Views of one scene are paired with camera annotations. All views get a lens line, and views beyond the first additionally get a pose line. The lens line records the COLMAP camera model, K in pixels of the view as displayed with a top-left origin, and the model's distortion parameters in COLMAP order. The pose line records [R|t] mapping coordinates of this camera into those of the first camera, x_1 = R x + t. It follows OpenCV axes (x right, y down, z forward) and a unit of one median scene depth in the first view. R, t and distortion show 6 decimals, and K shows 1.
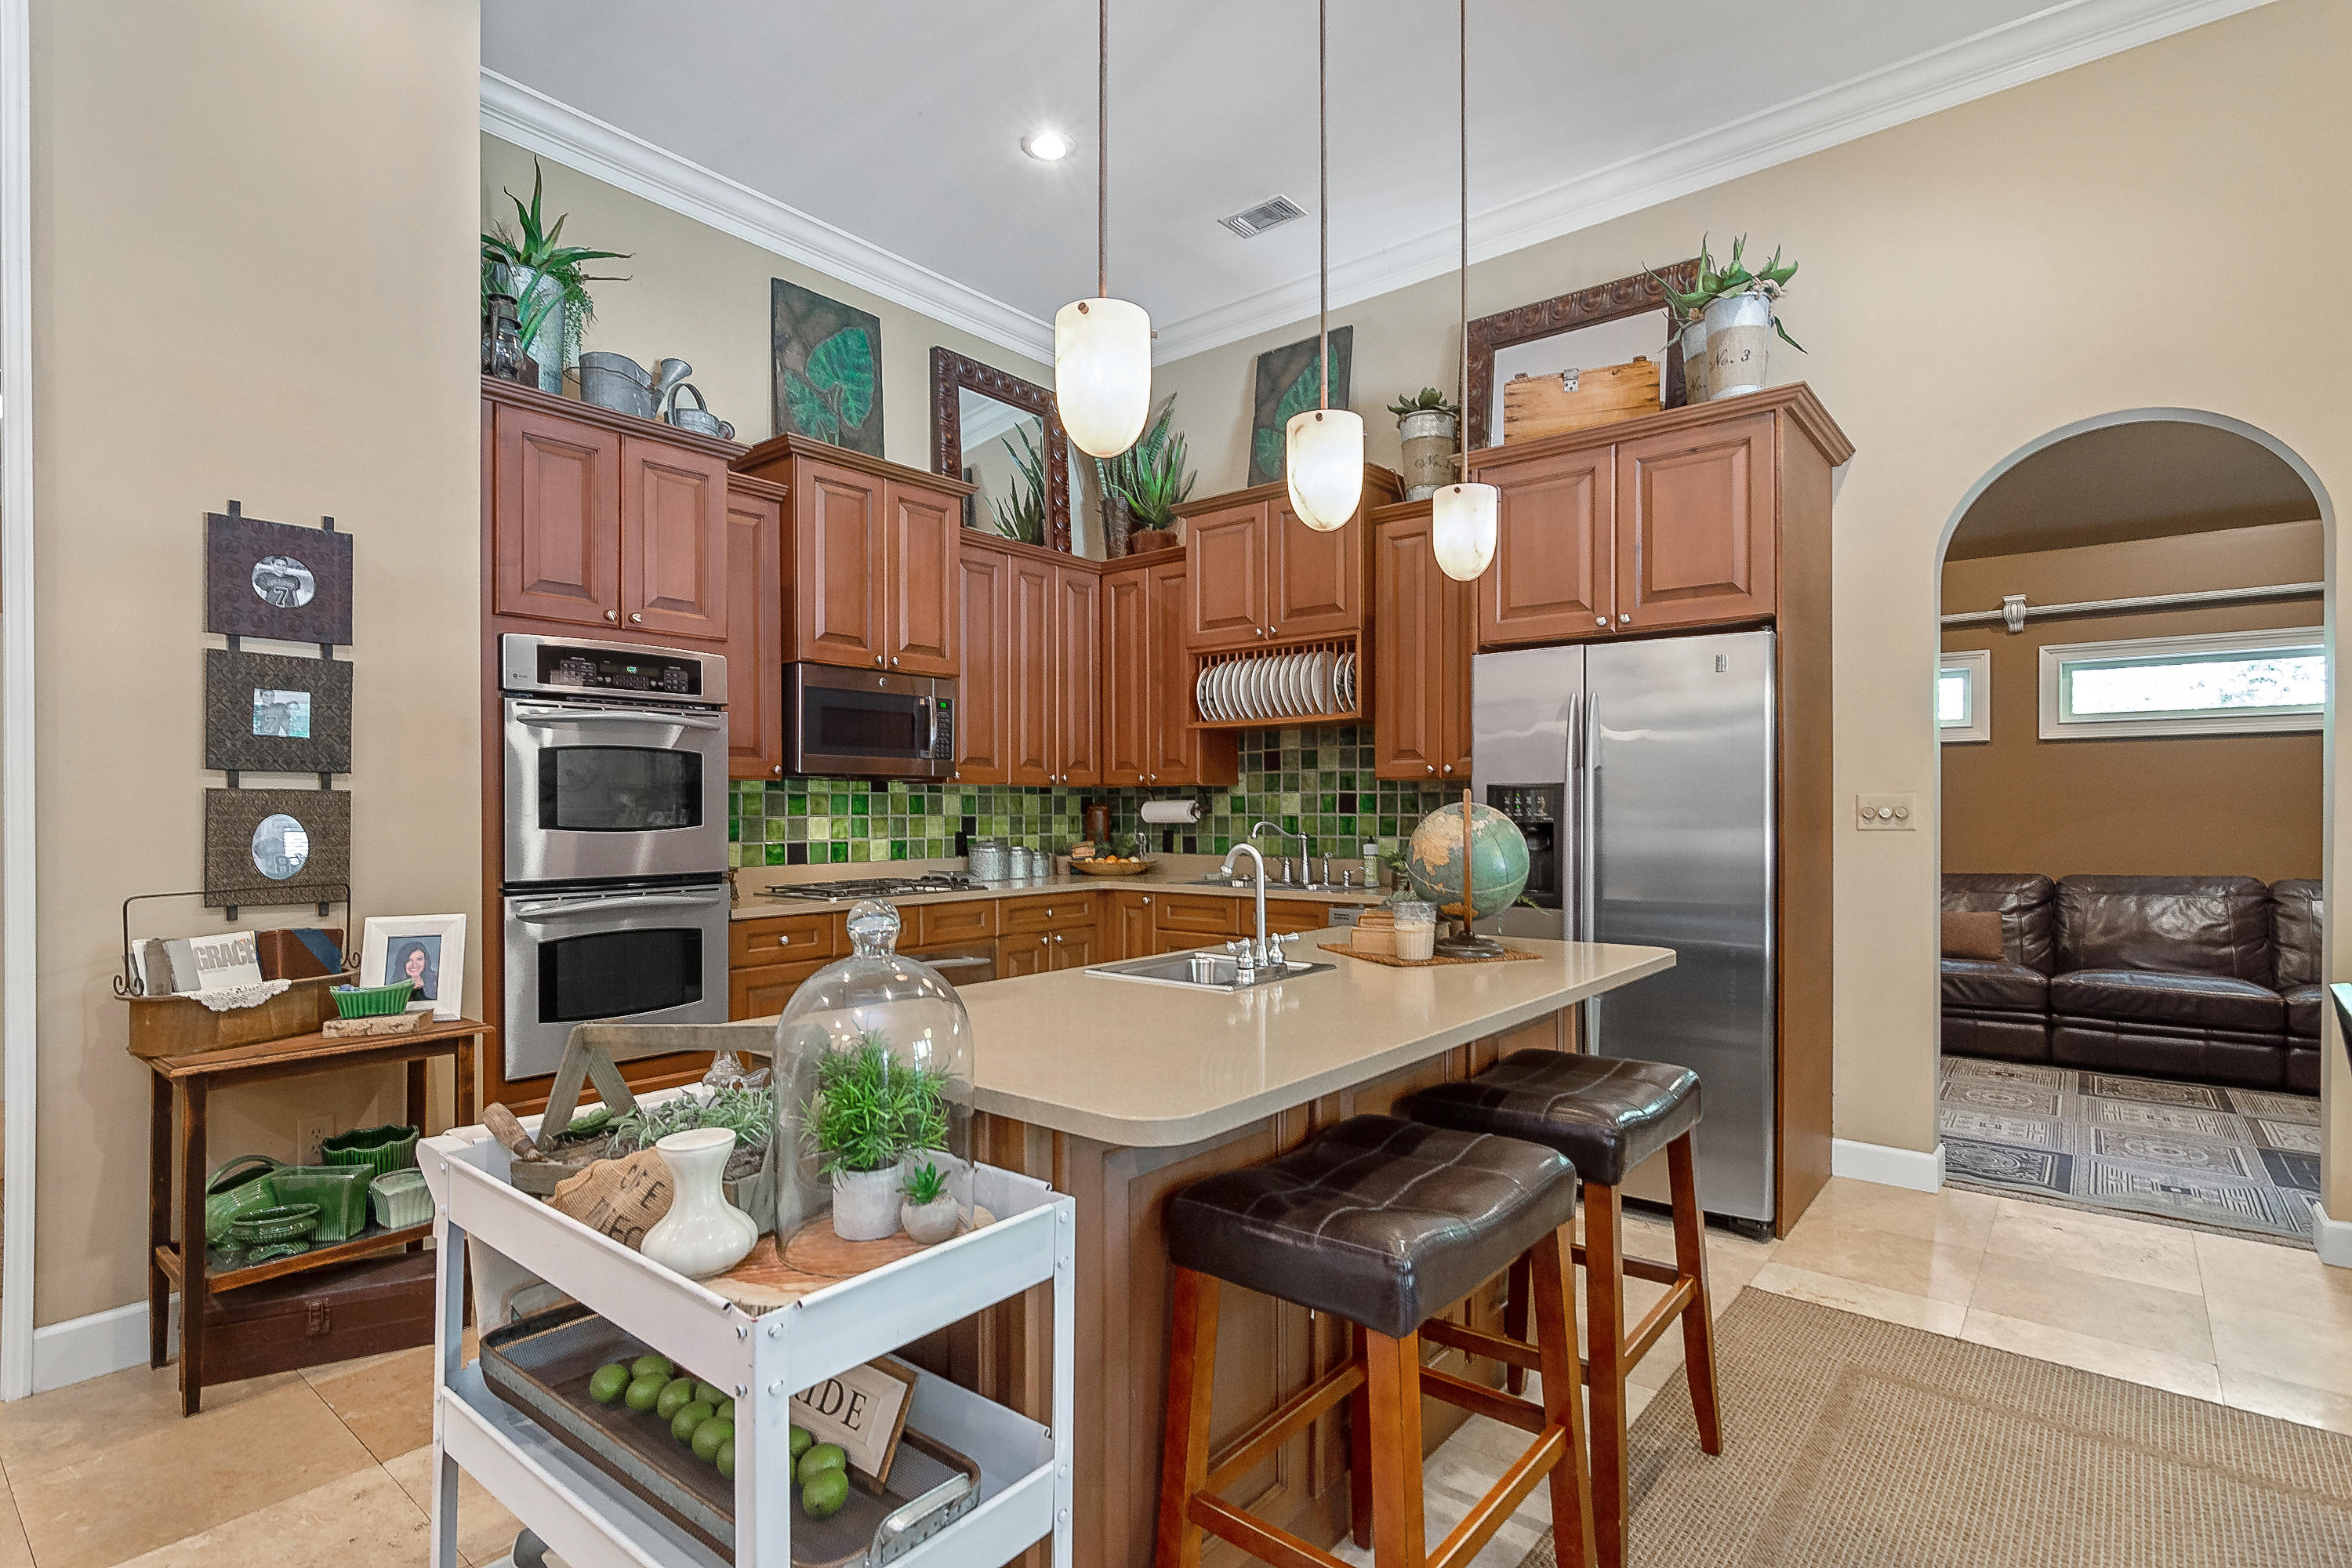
lens RADIAL K [[1132.5, 0, 1180.6], [0, 1132.5, 818.3], [0, 0, 1]] dist [-0.005718, 0.003996]
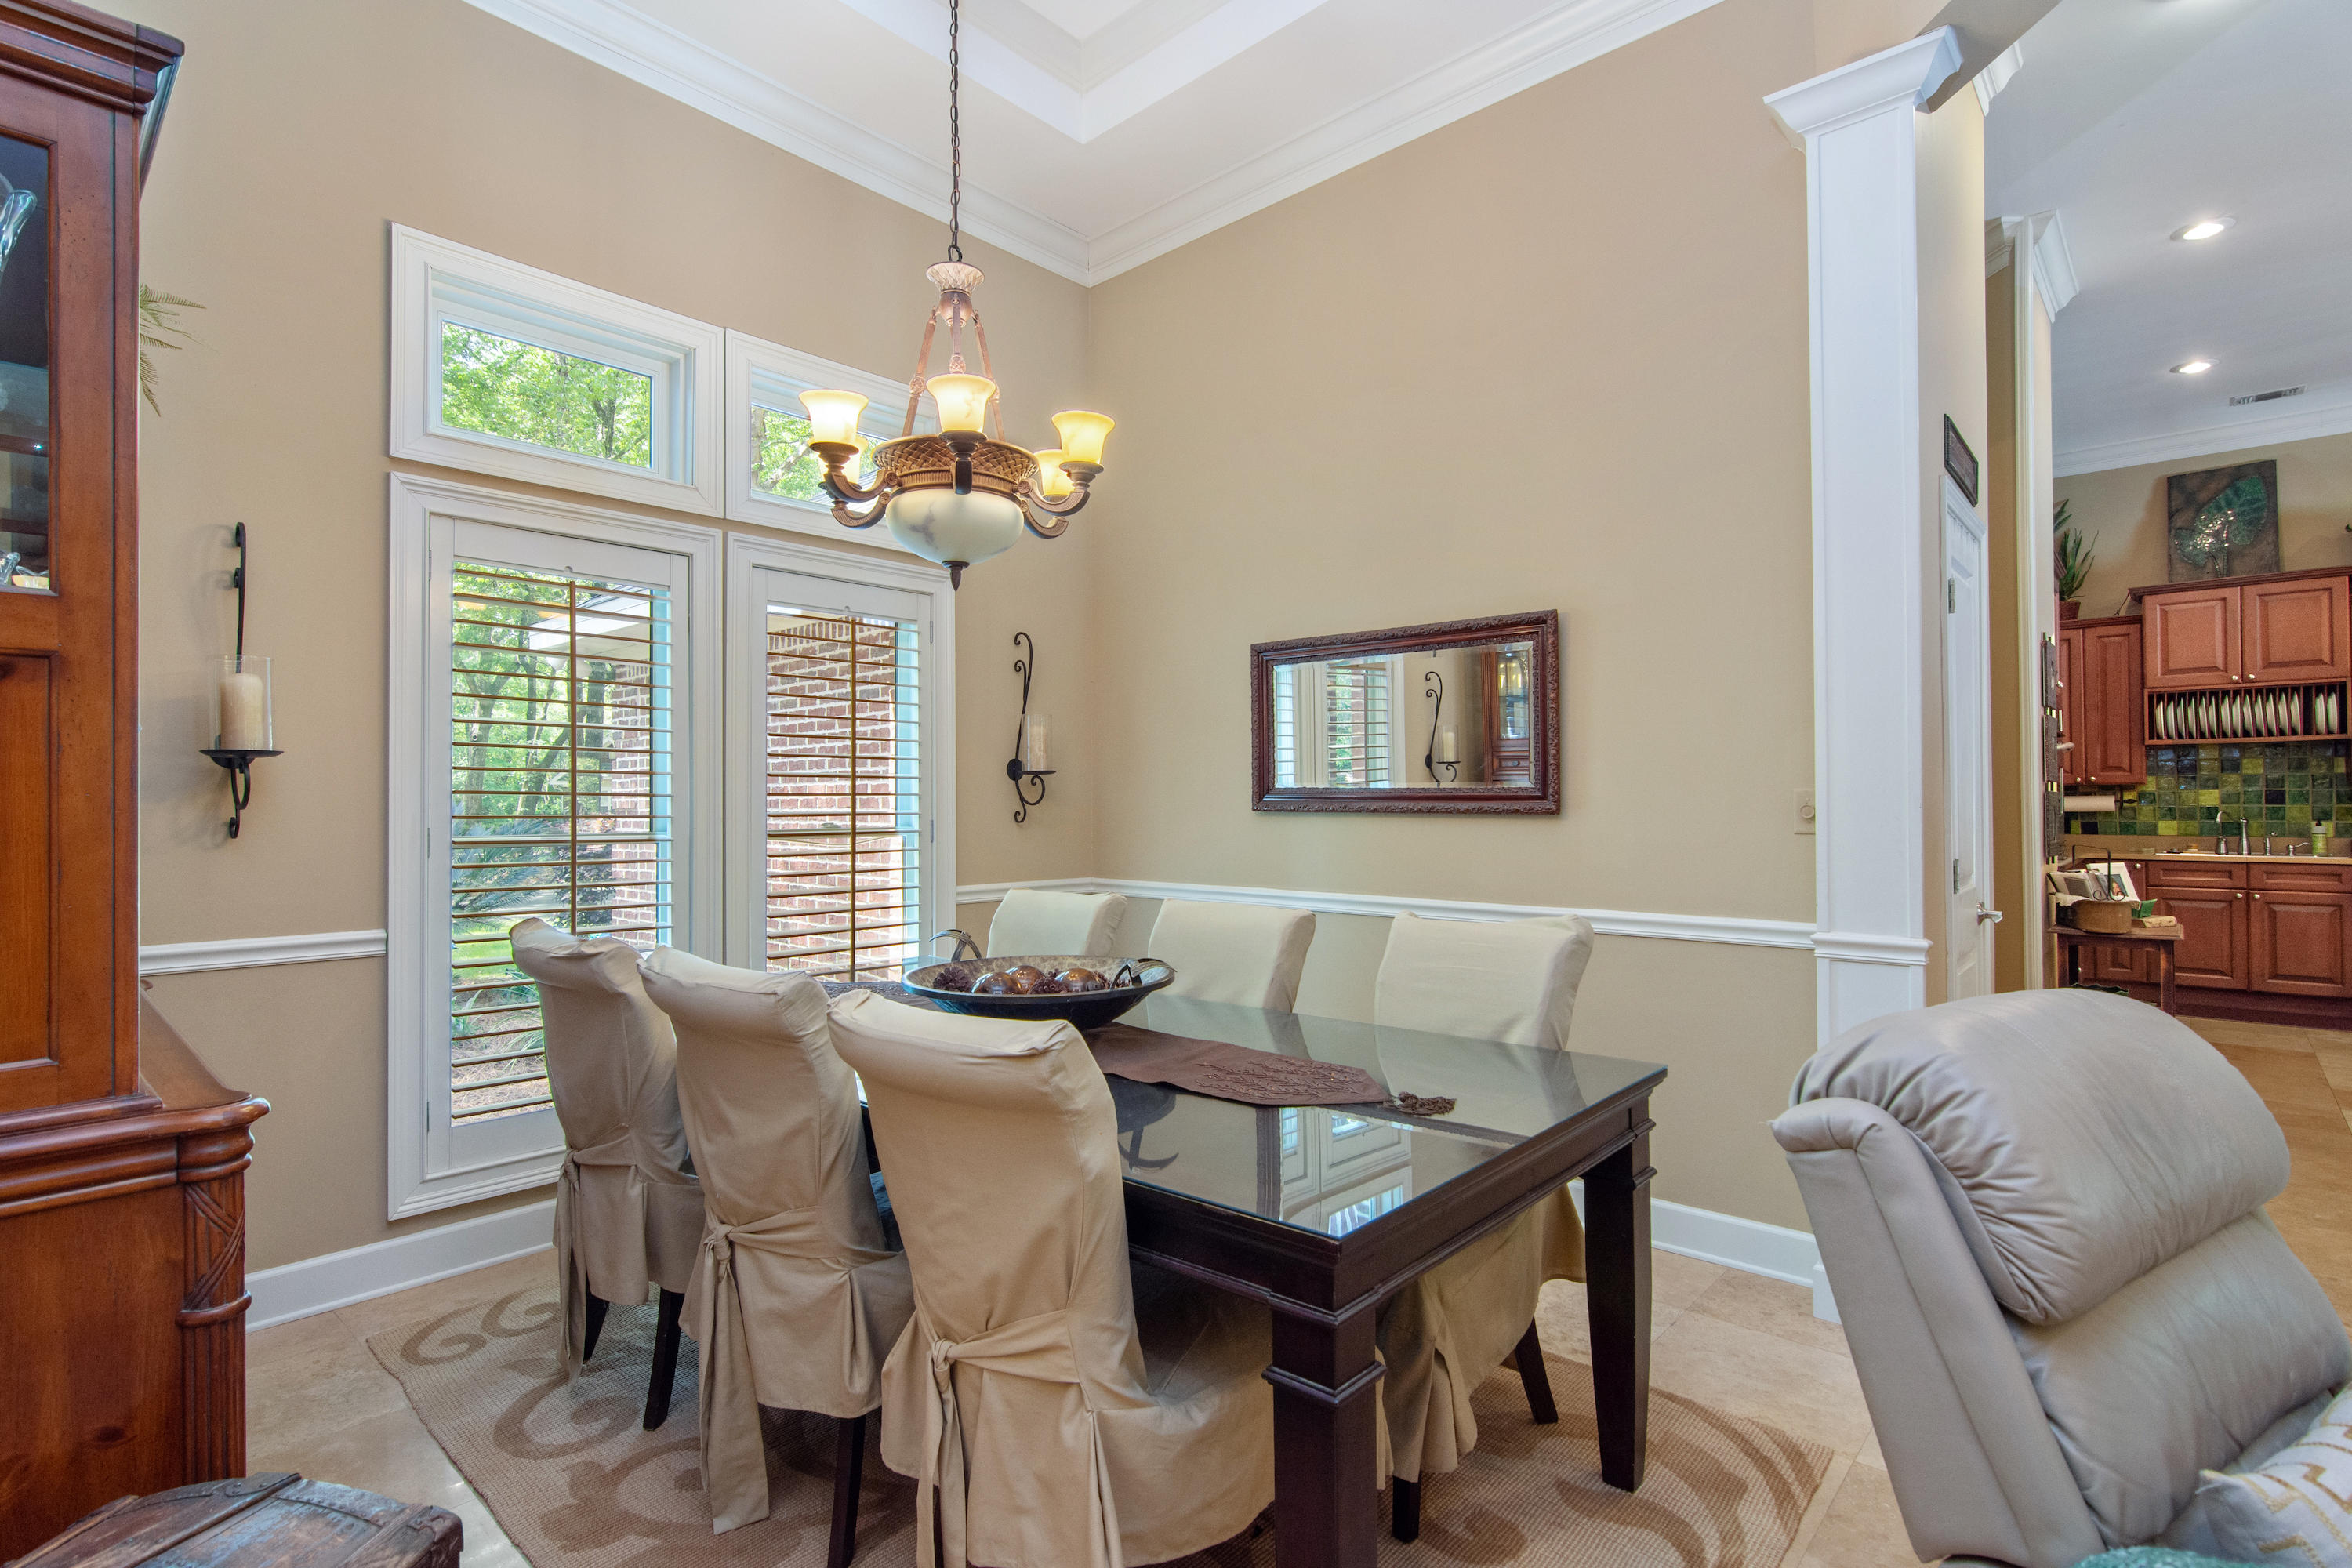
lens RADIAL K [[1132.5, 0, 1156.2], [0, 1132.5, 784.6], [0, 0, 1]] dist [-0.005718, 0.003996]
pose [[0.998360, -0.003630, -0.057131, -1.260877], [0.002260, 0.999709, -0.024030, 0.001729], [0.057202, 0.023861, 0.998077, -0.521324]]
